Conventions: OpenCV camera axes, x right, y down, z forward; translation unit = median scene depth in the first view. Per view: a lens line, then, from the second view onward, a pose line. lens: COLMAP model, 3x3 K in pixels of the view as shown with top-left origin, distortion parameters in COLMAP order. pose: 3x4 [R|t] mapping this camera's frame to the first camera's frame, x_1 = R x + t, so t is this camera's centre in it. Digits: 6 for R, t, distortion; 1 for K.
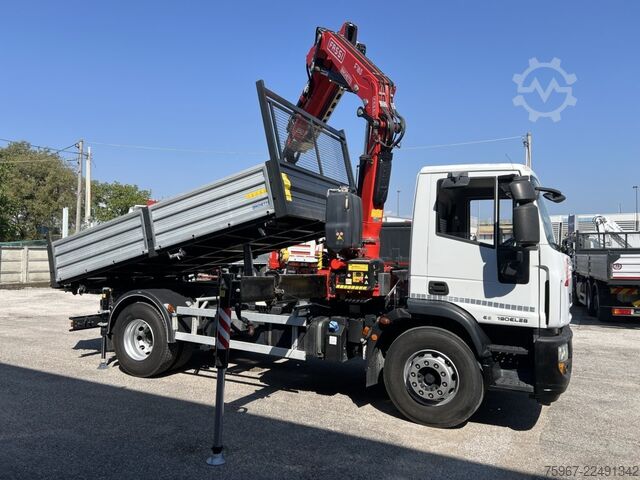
lens RADIAL K [[481.0, 0, 320.9], [0, 481.0, 241.3], [0, 0, 1]] dist [0.064048, -0.066903]
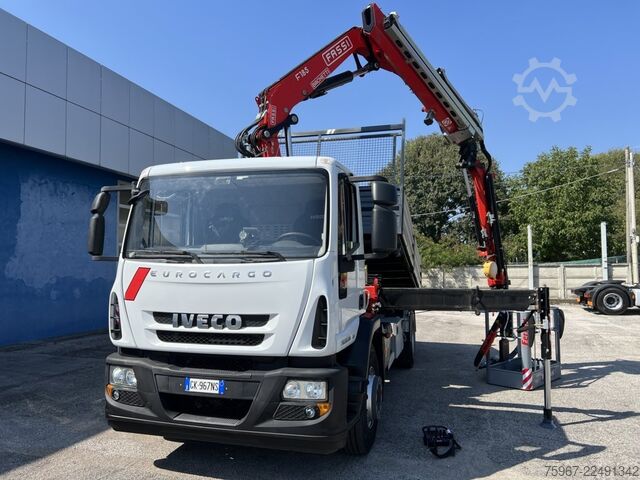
lens RADIAL K [[481.0, 0, 315.5], [0, 481.0, 243.8], [0, 0, 1]] dist [0.064048, -0.066903]
pose [[0.192622, -0.067563, -0.978944, 1.312068], [0.033377, 0.997501, -0.062276, 0.054337], [0.980705, -0.020678, 0.194396, 1.083657]]
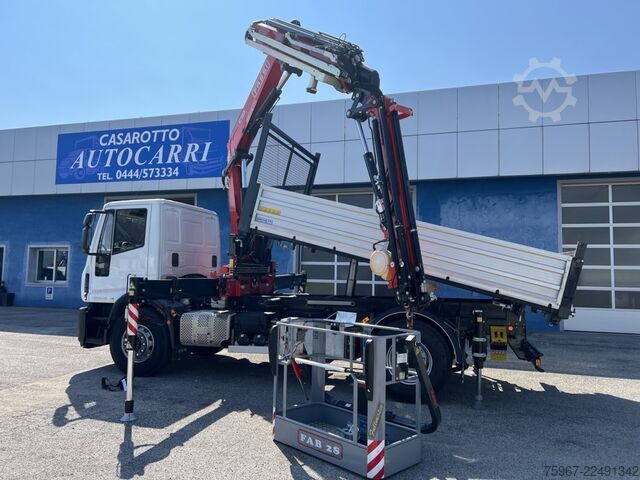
lens RADIAL K [[481.0, 0, 320.0], [0, 481.0, 237.1], [0, 0, 1]] dist [0.064048, -0.066903]
pose [[-0.981876, -0.048556, -0.183200, 0.162754], [-0.030170, 0.994342, -0.101850, 0.108352], [0.187109, -0.094477, -0.977785, 2.890705]]
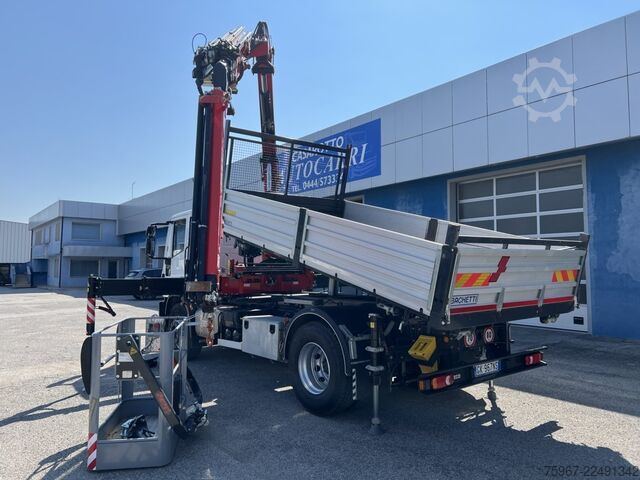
lens RADIAL K [[481.0, 0, 316.6], [0, 481.0, 239.6], [0, 0, 1]] dist [0.064048, -0.066903]
pose [[-0.908065, 0.006713, 0.418775, -0.745327], [-0.027237, 0.996809, -0.075038, 0.080891], [-0.417942, -0.079545, -0.904985, 2.725662]]
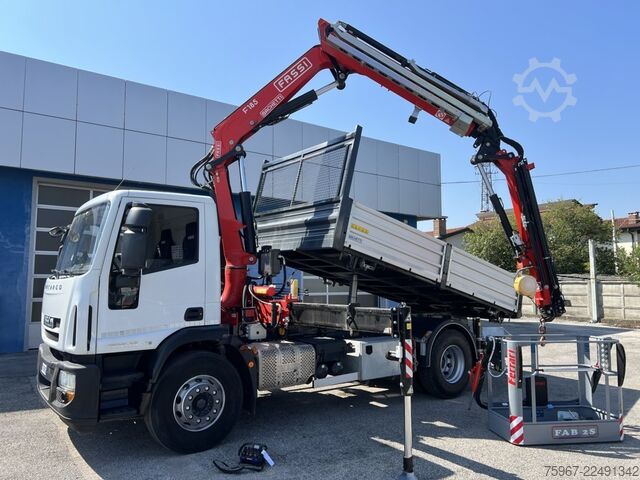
lens RADIAL K [[481.0, 0, 316.5], [0, 481.0, 239.6], [0, 0, 1]] dist [0.064048, -0.066903]
pose [[-0.443533, -0.096188, -0.891082, 1.224546], [0.014881, 0.993297, -0.114629, 0.076141], [0.896135, -0.064102, -0.439128, 2.028974]]
